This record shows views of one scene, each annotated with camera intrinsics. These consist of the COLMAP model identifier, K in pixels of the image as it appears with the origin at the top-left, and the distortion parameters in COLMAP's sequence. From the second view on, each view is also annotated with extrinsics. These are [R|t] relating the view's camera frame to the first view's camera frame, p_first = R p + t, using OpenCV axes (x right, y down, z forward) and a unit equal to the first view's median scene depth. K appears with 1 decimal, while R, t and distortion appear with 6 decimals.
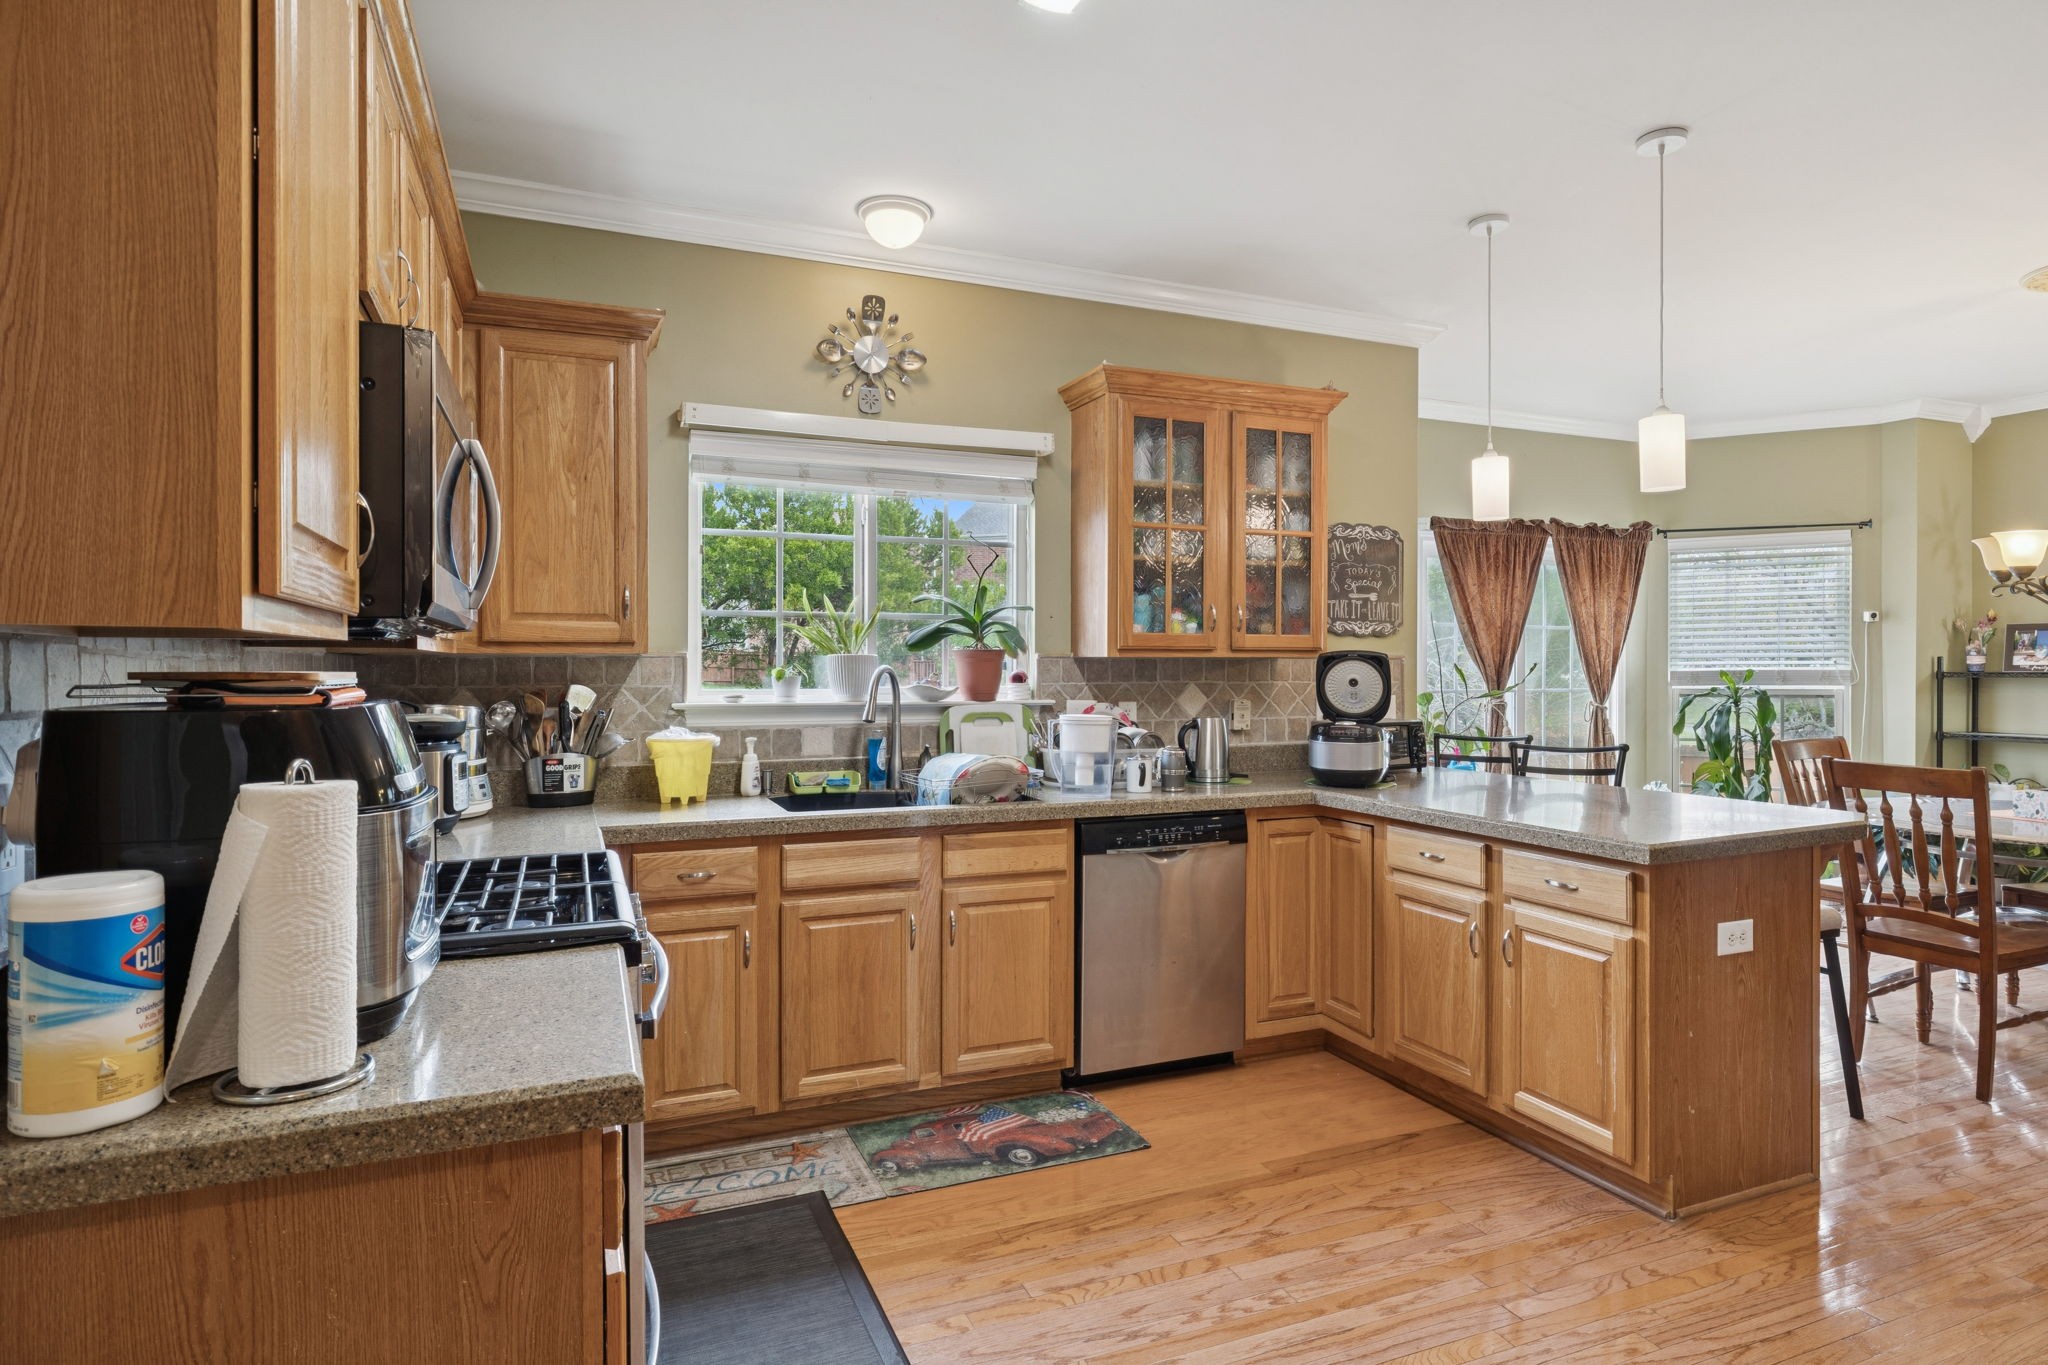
lens RADIAL K [[1116.5, 0, 1021.1], [0, 1116.5, 664.6], [0, 0, 1]] dist [-0.000134, -0.000083]
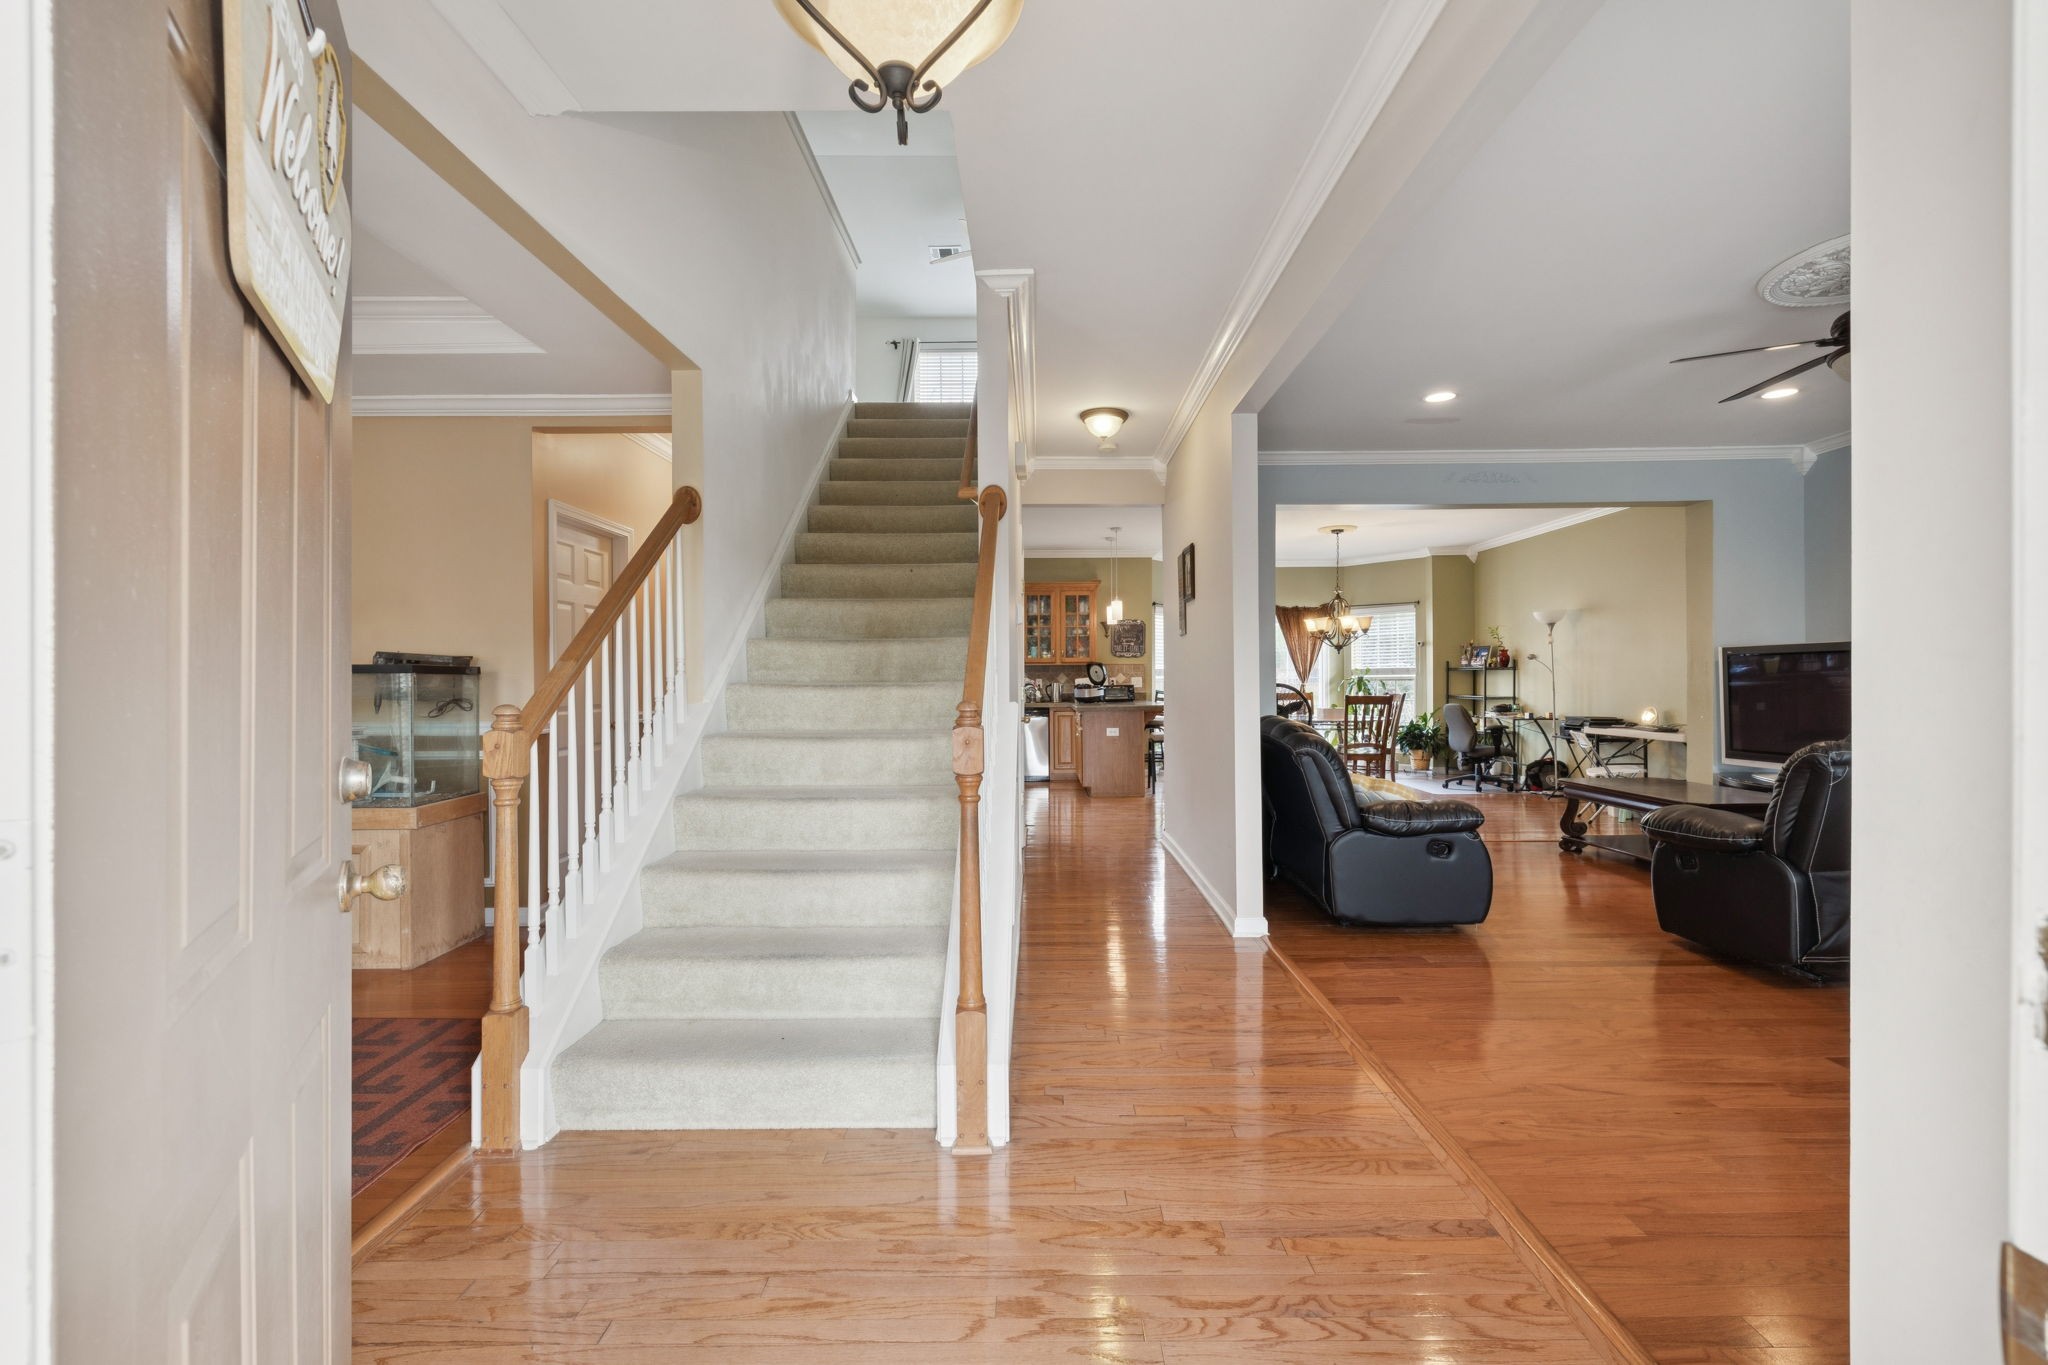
lens RADIAL K [[892.0, 0, 1026.2], [0, 892.0, 666.1], [0, 0, 1]] dist [0.004440, -0.000330]
pose [[0.922059, -0.009063, -0.386944, 1.220515], [0.006472, 0.999947, -0.008001, 0.019942], [0.386996, 0.004873, 0.922069, -1.618820]]
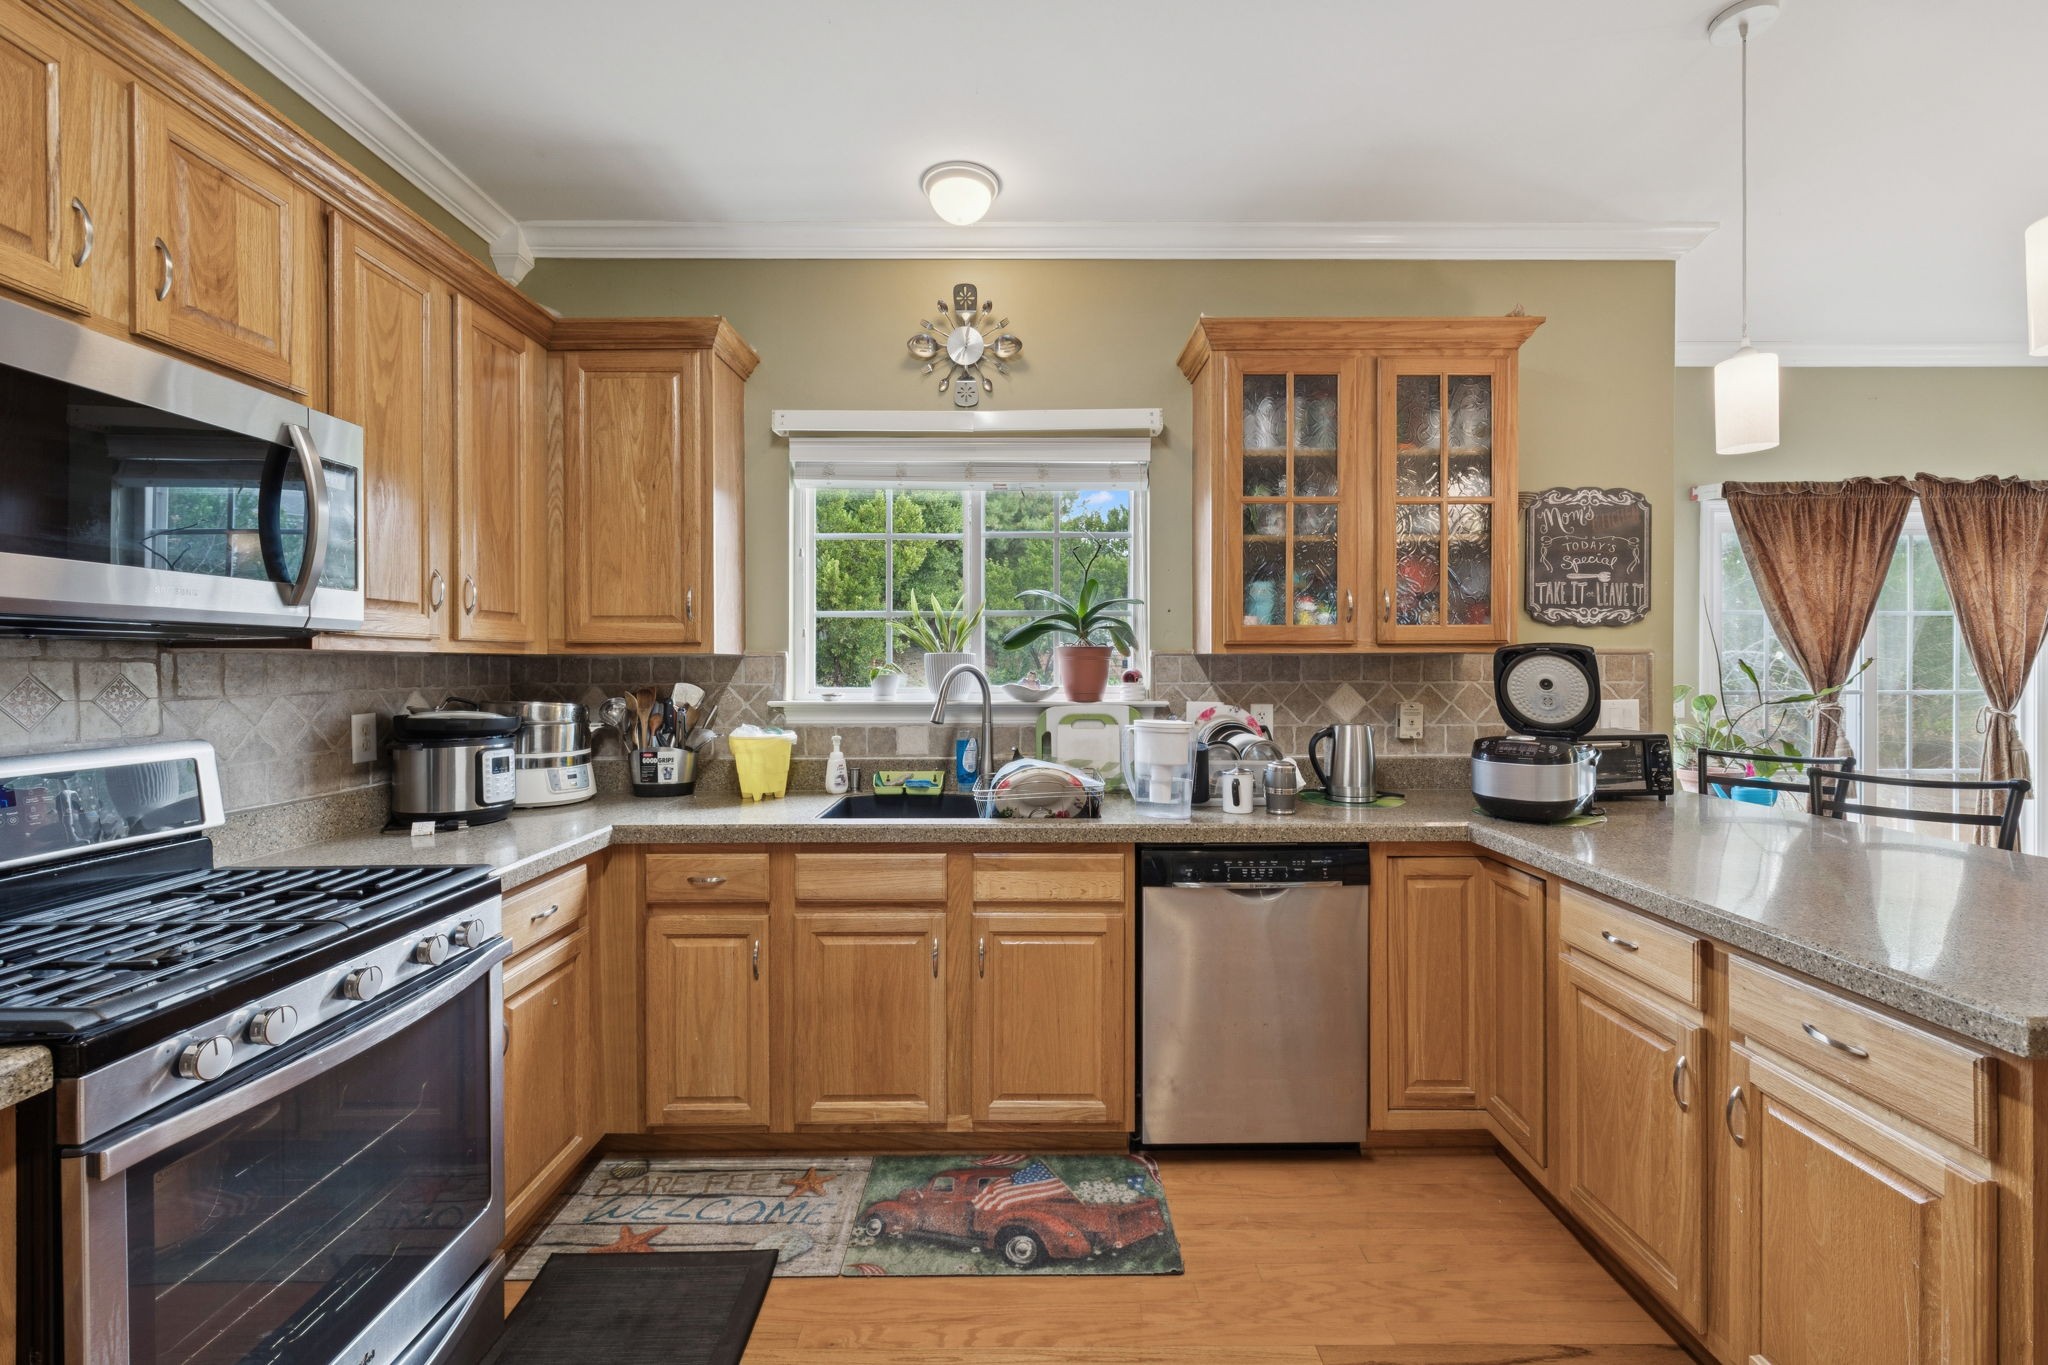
lens RADIAL K [[865.4, 0, 1021.3], [0, 865.4, 664.1], [0, 0, 1]] dist [0.000115, -0.000130]
pose [[0.924743, -0.002888, -0.380580, 0.205894], [0.003400, 0.999994, 0.000673, 0.000477], [0.380576, -0.001916, 0.924748, 0.329951]]
